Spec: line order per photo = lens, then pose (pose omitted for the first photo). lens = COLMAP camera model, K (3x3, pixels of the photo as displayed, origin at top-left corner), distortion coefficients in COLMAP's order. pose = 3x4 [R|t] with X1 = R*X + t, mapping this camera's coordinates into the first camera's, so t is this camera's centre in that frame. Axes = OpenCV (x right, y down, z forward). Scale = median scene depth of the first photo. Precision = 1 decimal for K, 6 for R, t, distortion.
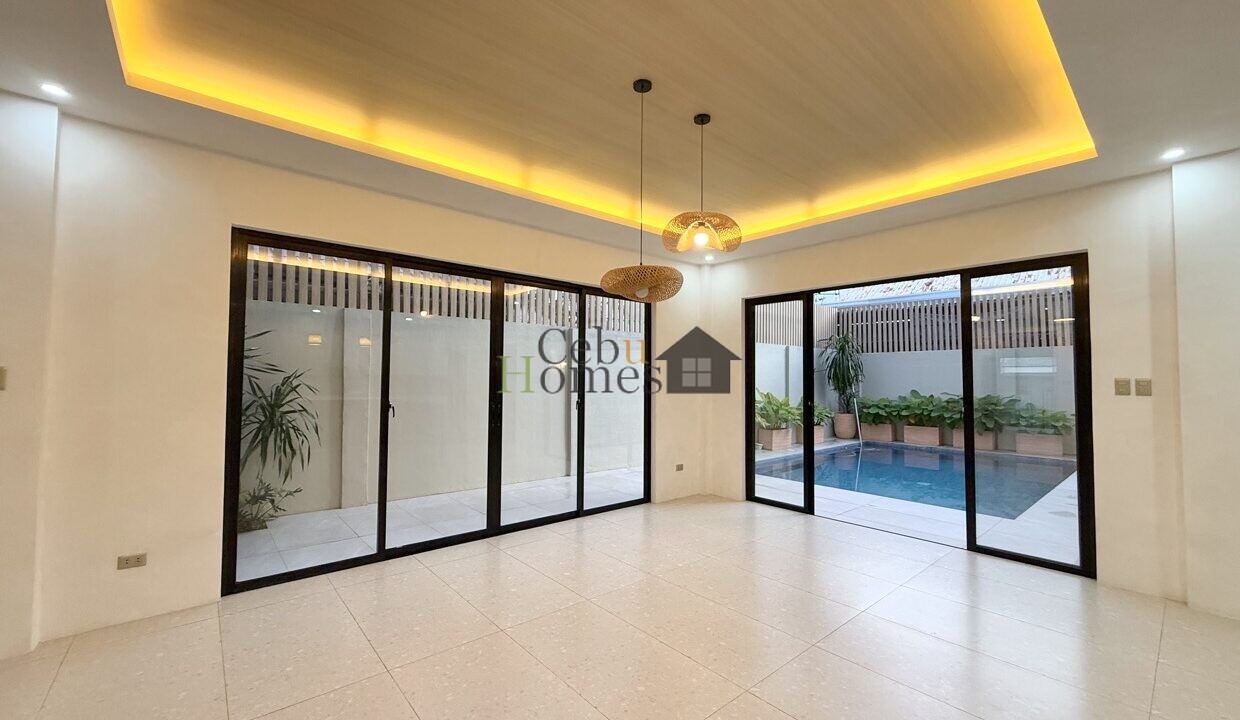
lens RADIAL K [[495.8, 0, 619.3], [0, 495.8, 358.8], [0, 0, 1]] dist [0.000783, -0.000578]
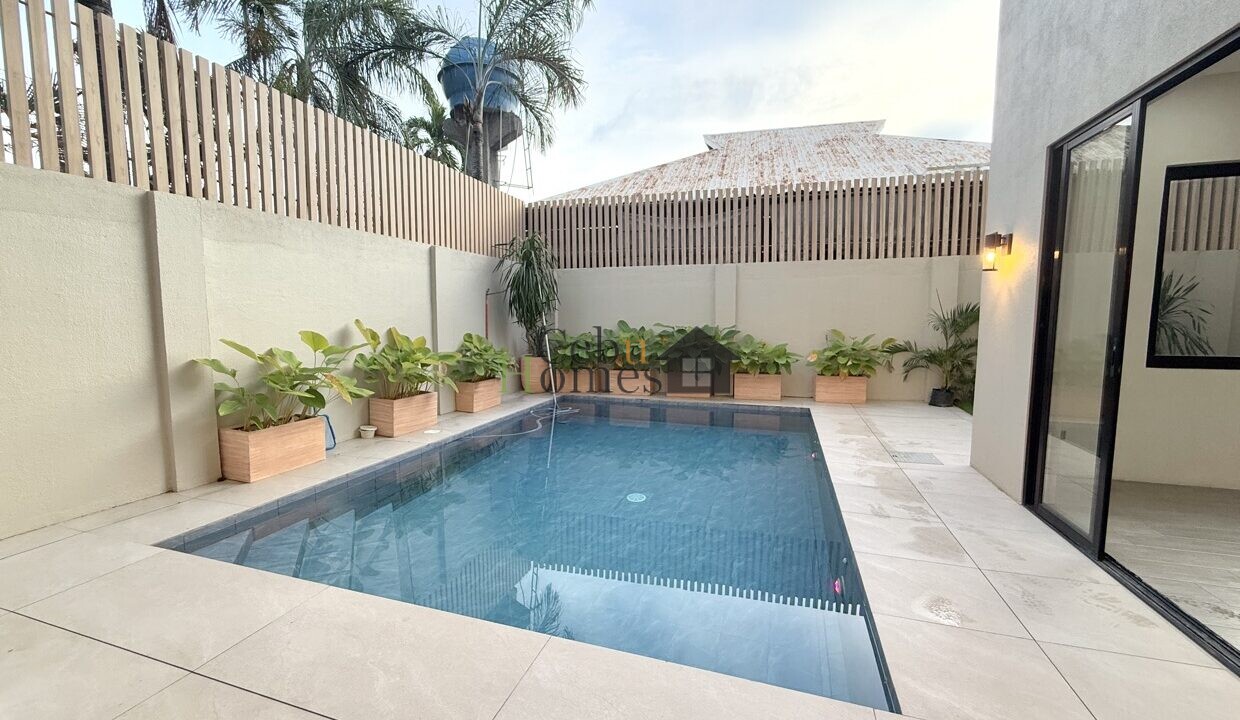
lens RADIAL K [[495.8, 0, 624.1], [0, 495.8, 350.9], [0, 0, 1]] dist [0.000783, -0.000578]
pose [[0.851637, -0.045145, 0.522184, 0.220517], [-0.014777, 0.993819, 0.110021, 0.027435], [-0.523923, -0.101414, 0.845707, 0.387961]]
